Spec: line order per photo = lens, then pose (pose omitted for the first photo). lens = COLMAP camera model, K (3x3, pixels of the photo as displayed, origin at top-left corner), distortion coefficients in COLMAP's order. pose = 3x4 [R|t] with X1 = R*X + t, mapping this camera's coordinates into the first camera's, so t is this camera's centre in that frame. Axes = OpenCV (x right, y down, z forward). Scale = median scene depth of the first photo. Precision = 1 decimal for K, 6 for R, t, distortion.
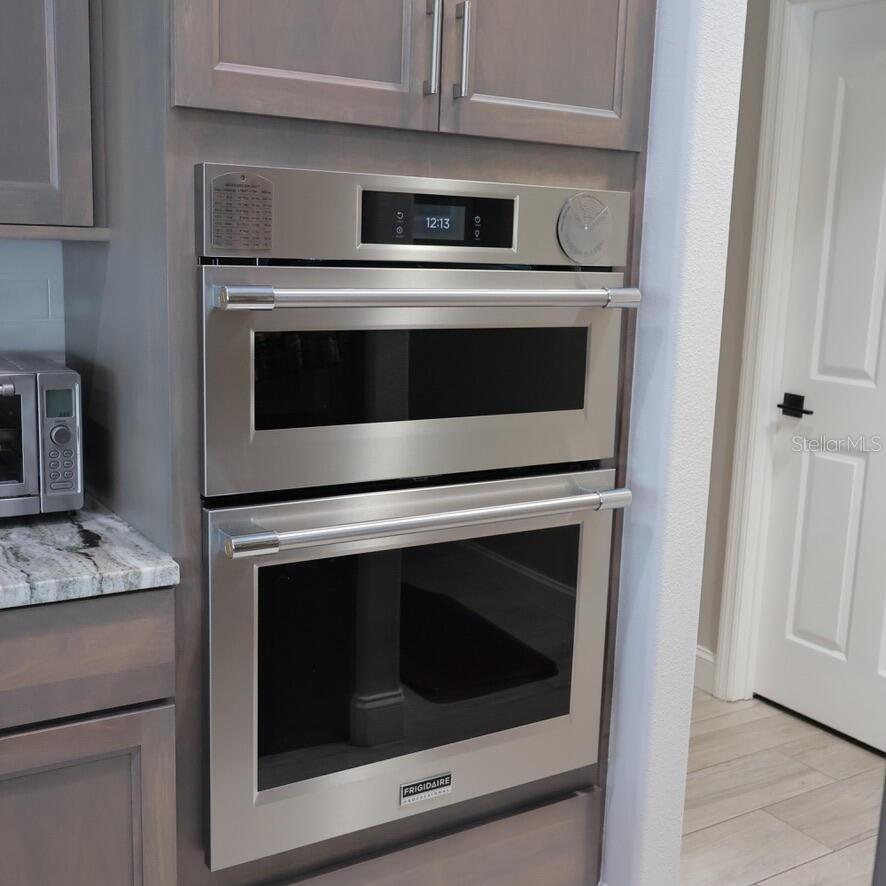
lens RADIAL K [[1101.0, 0, 430.3], [0, 1101.0, 455.4], [0, 0, 1]] dist [-0.005376, 0.007413]
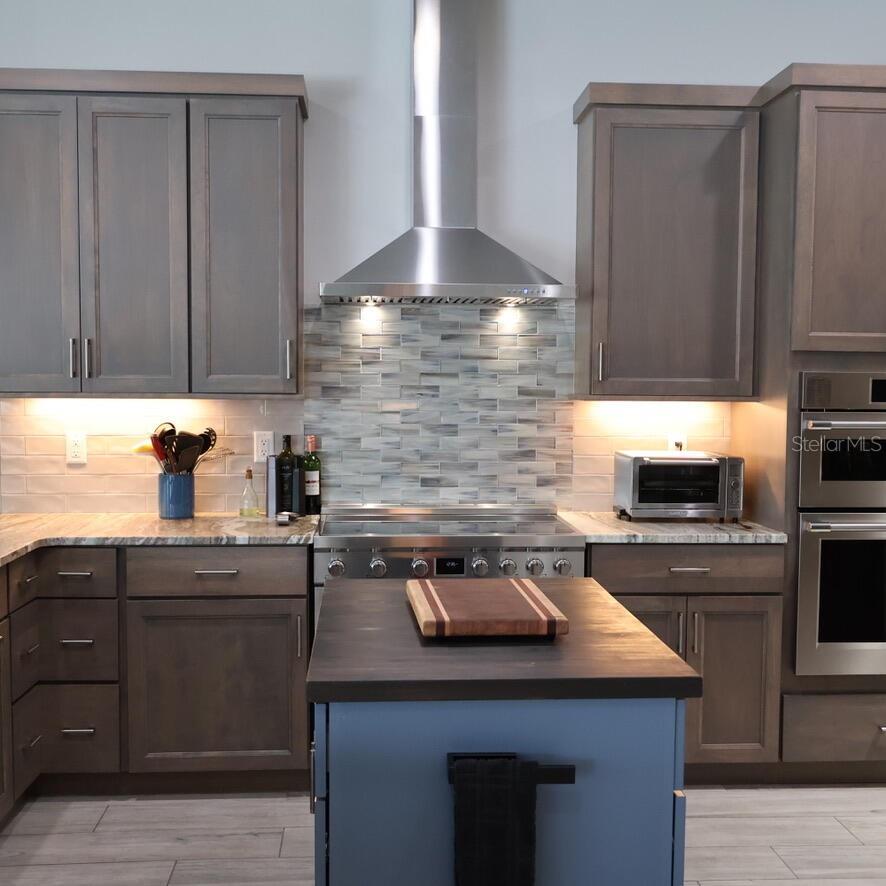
lens RADIAL K [[1106.4, 0, 449.8], [0, 1106.4, 444.7], [0, 0, 1]] dist [-0.013889, 0.035885]
pose [[0.883007, 0.004265, -0.469341, 0.235491], [-0.067774, 0.990638, -0.118507, 0.222990], [0.464441, 0.136452, 0.875029, -1.379925]]
